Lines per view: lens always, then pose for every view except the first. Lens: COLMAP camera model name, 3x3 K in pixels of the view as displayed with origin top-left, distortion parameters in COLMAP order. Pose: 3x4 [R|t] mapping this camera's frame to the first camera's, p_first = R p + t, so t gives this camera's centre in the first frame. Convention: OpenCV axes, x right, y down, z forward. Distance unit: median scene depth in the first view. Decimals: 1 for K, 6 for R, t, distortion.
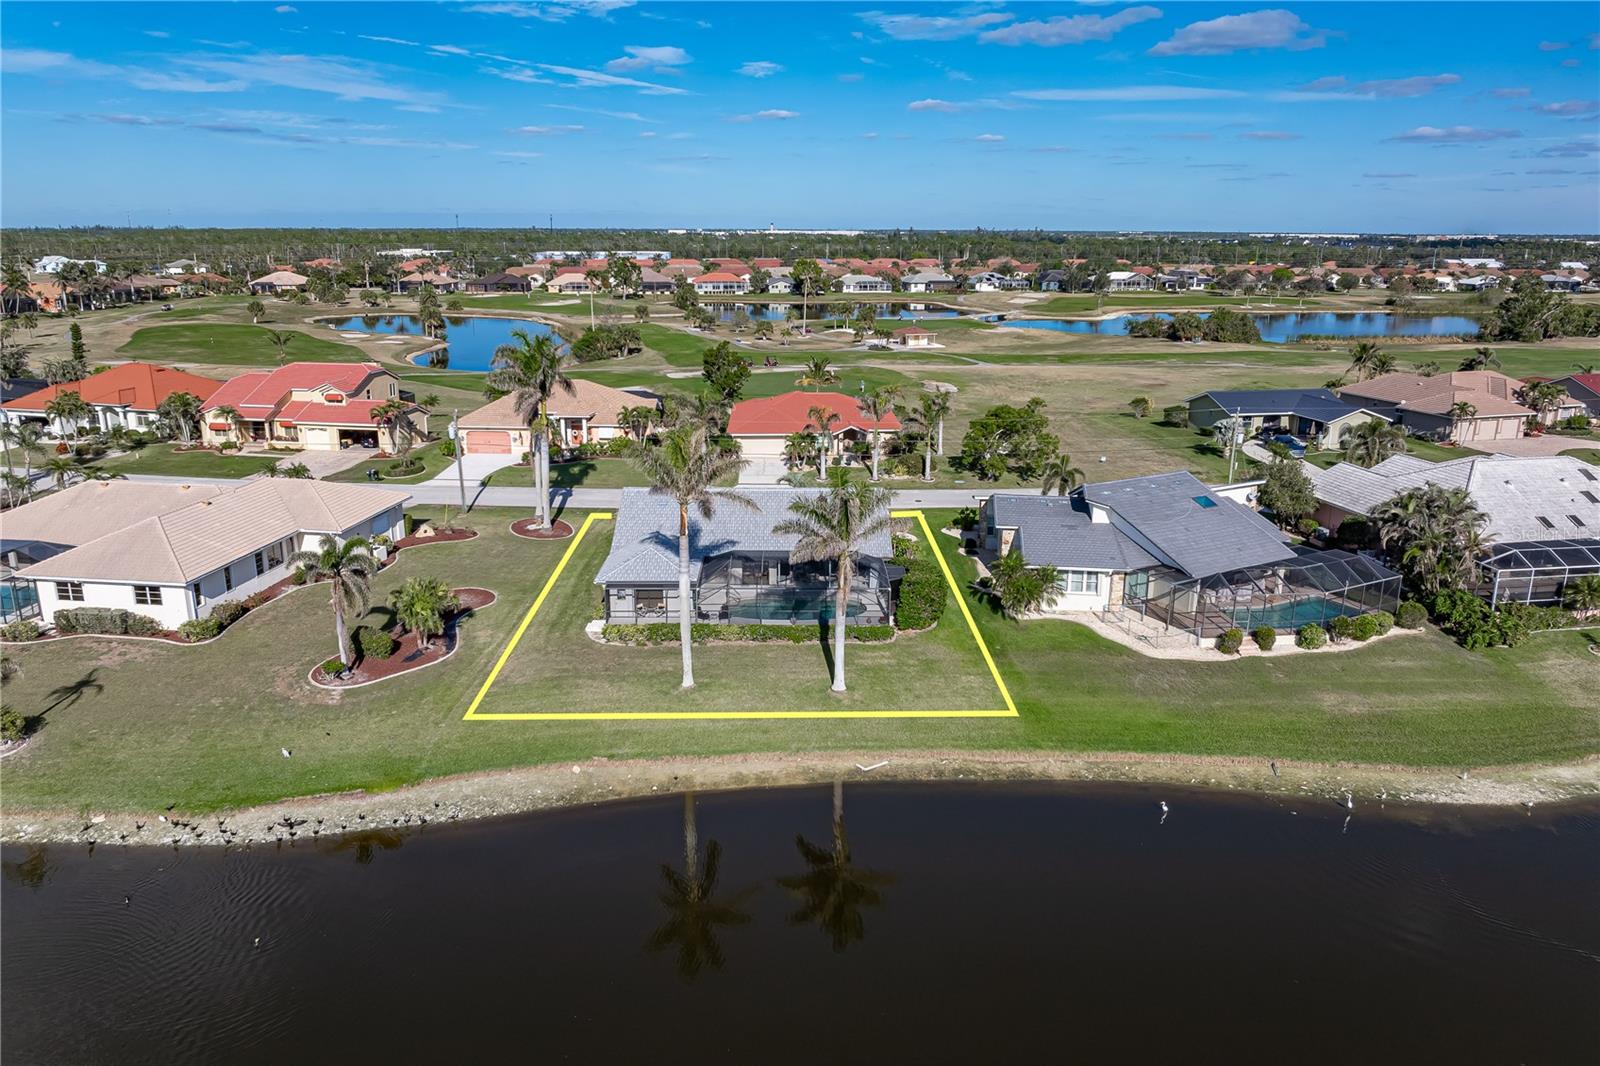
lens RADIAL K [[1125.7, 0, 807.6], [0, 1125.7, 541.2], [0, 0, 1]] dist [-0.024801, 0.005101]
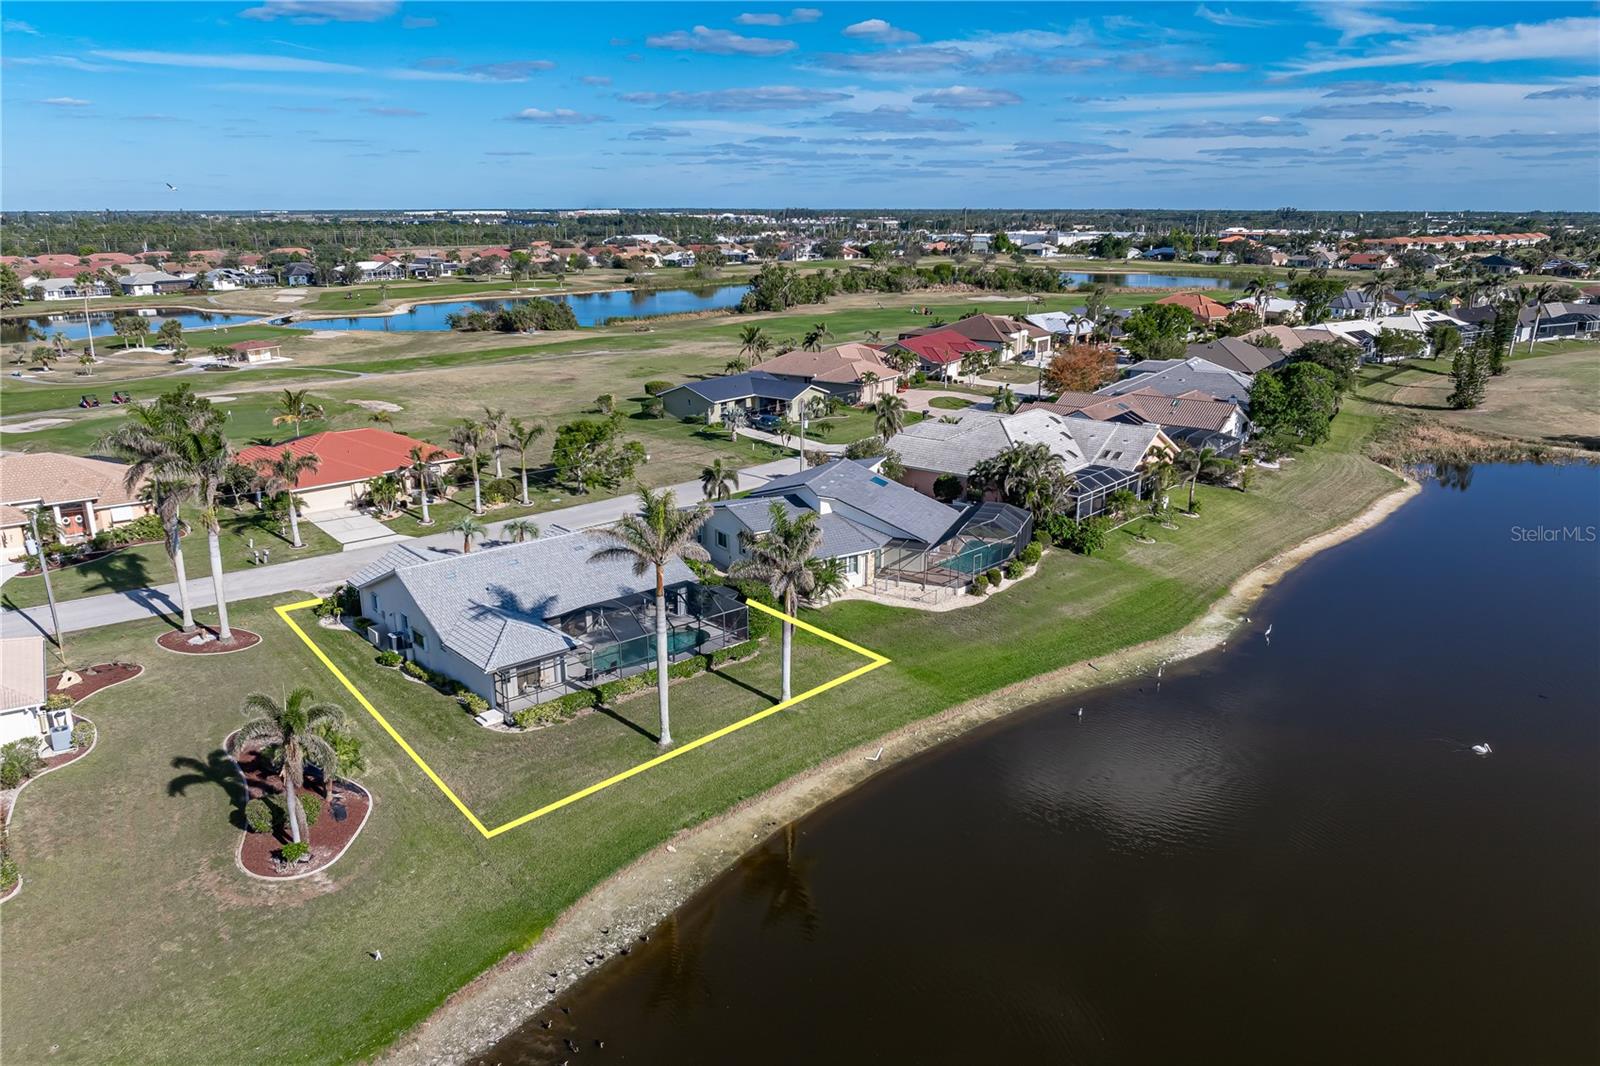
lens RADIAL K [[1125.7, 0, 807.6], [0, 1125.7, 541.2], [0, 0, 1]] dist [-0.024801, 0.005101]
pose [[0.757512, -0.188630, 0.624975, -0.146393], [0.176394, 0.980877, 0.082247, -0.026229], [-0.628538, 0.047938, 0.776300, 0.031902]]
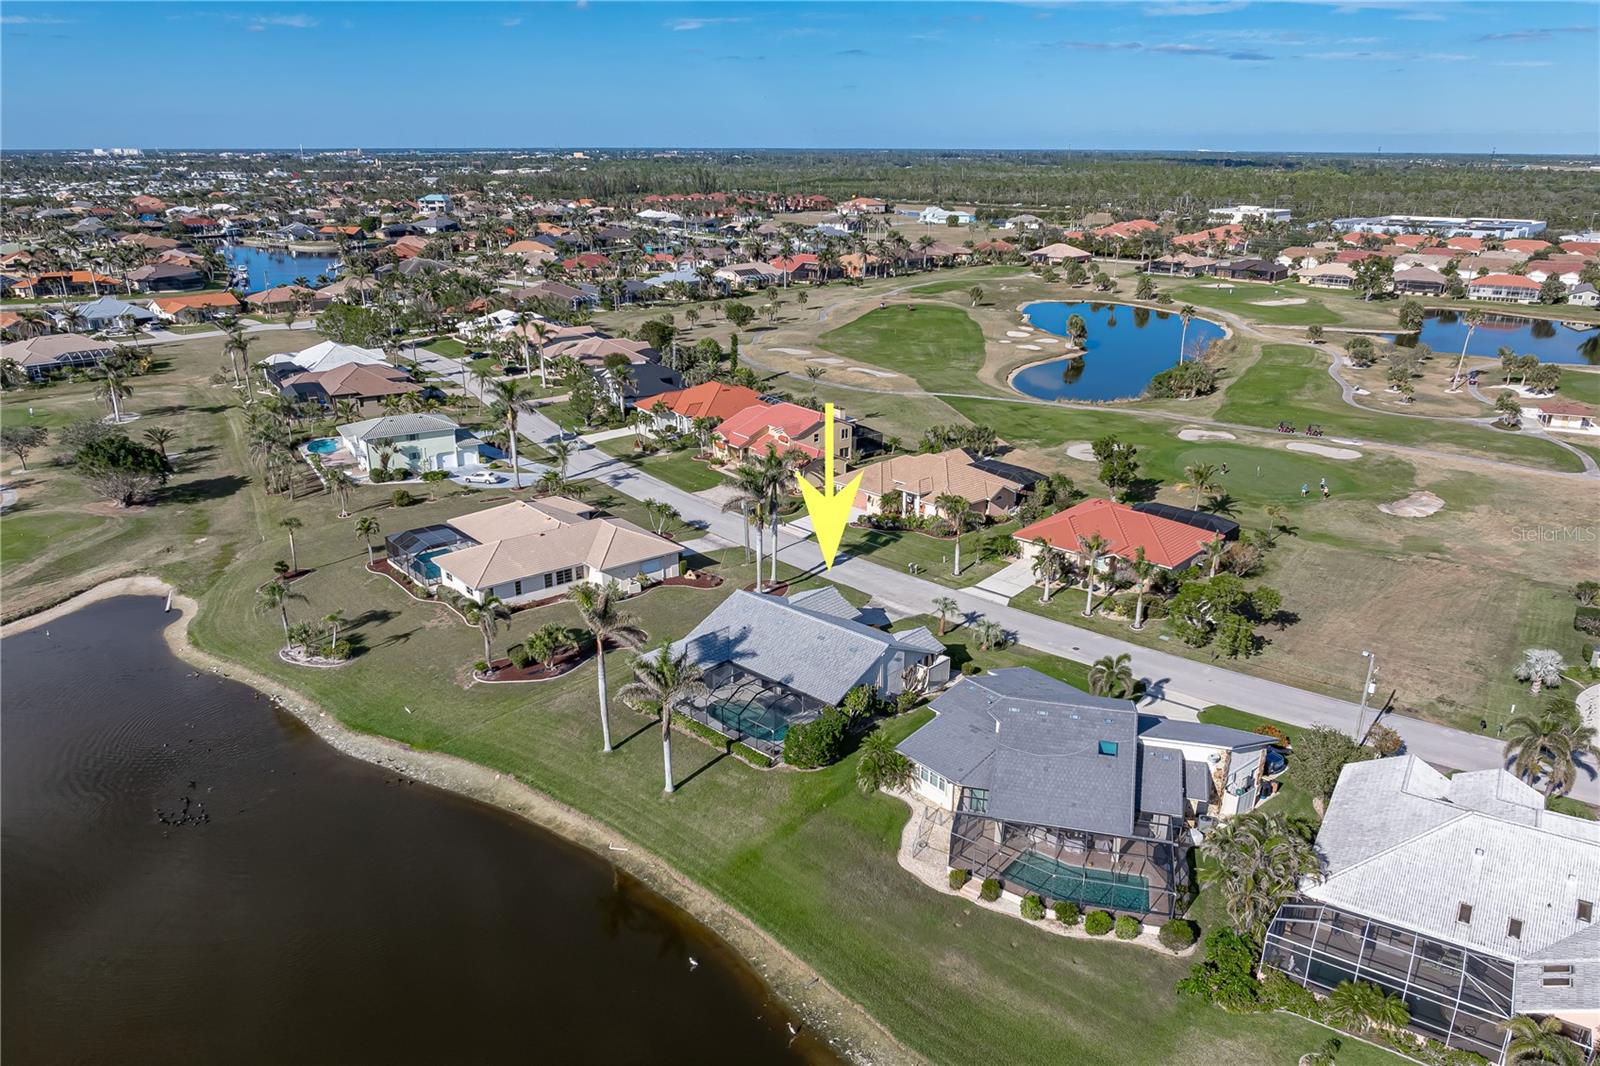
lens RADIAL K [[1114.0, 0, 806.7], [0, 1114.0, 626.7], [0, 0, 1]] dist [-0.020425, 0.007940]
pose [[0.721247, 0.272441, -0.636850, 0.234208], [-0.183358, 0.961699, 0.203753, -0.090268], [0.667969, -0.030185, 0.743577, 0.022807]]
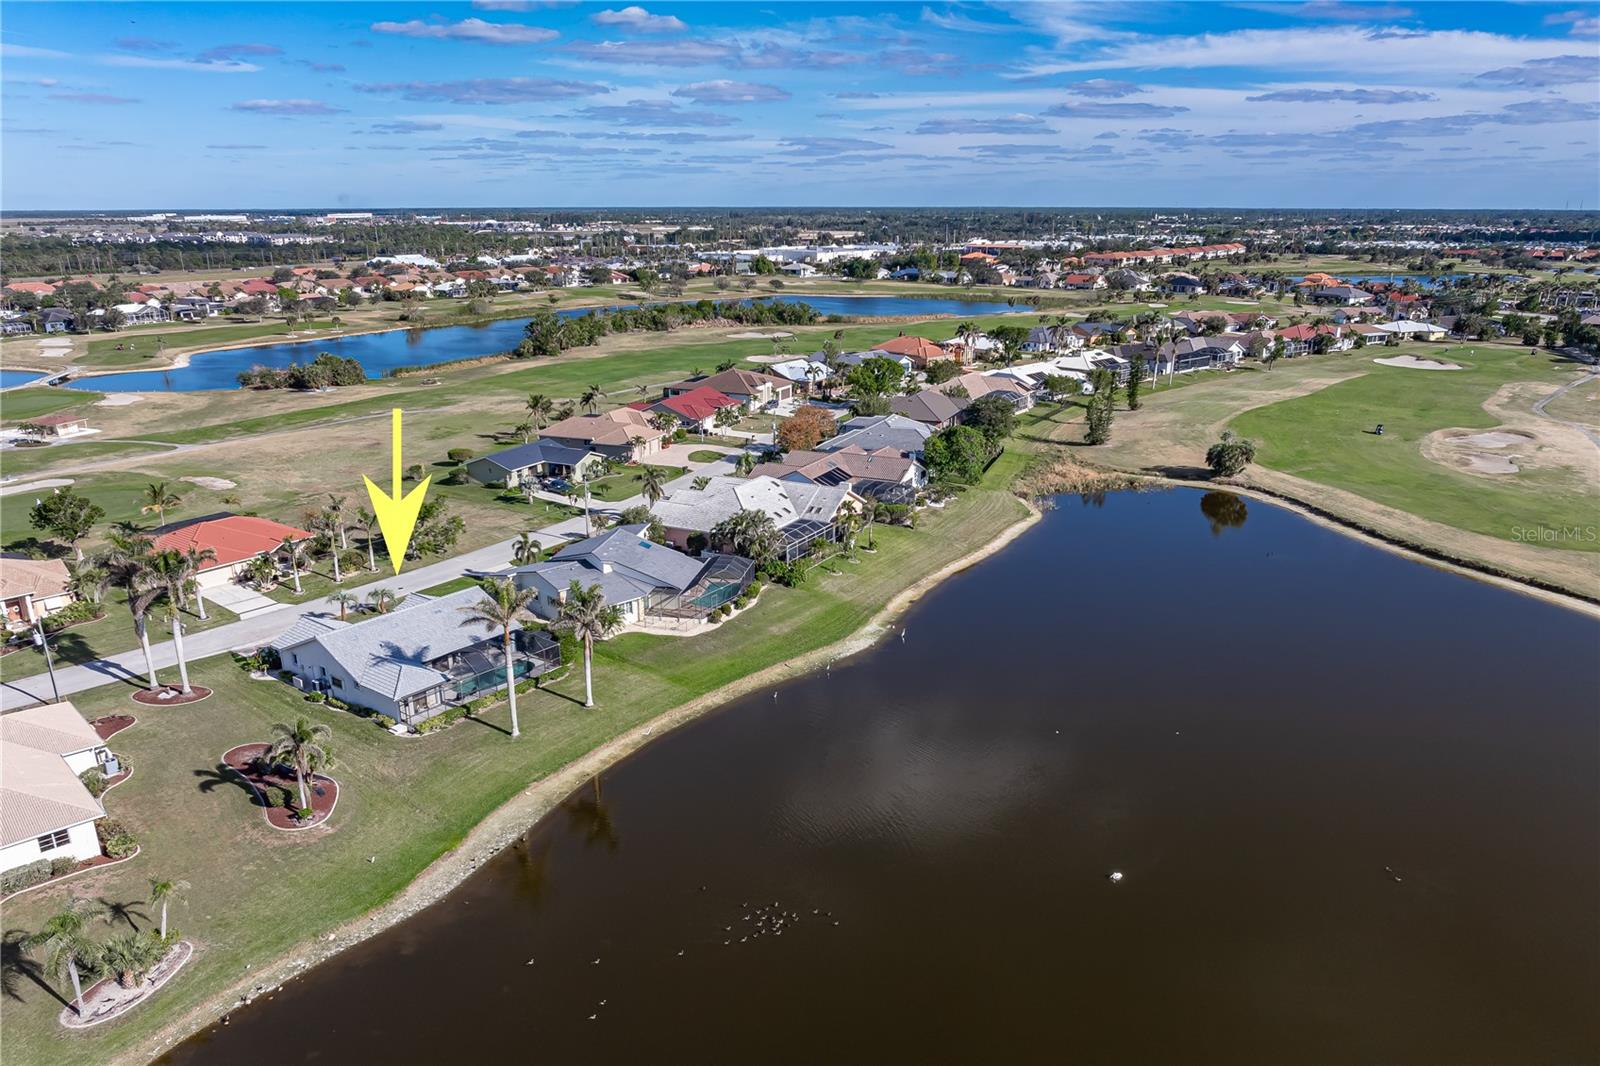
lens RADIAL K [[1120.7, 0, 806.1], [0, 1120.7, 615.9], [0, 0, 1]] dist [-0.021581, 0.006726]
pose [[0.617649, -0.276760, 0.736148, -0.239381], [0.212543, 0.959945, 0.182569, -0.058440], [-0.757189, 0.043700, 0.651732, -0.091003]]
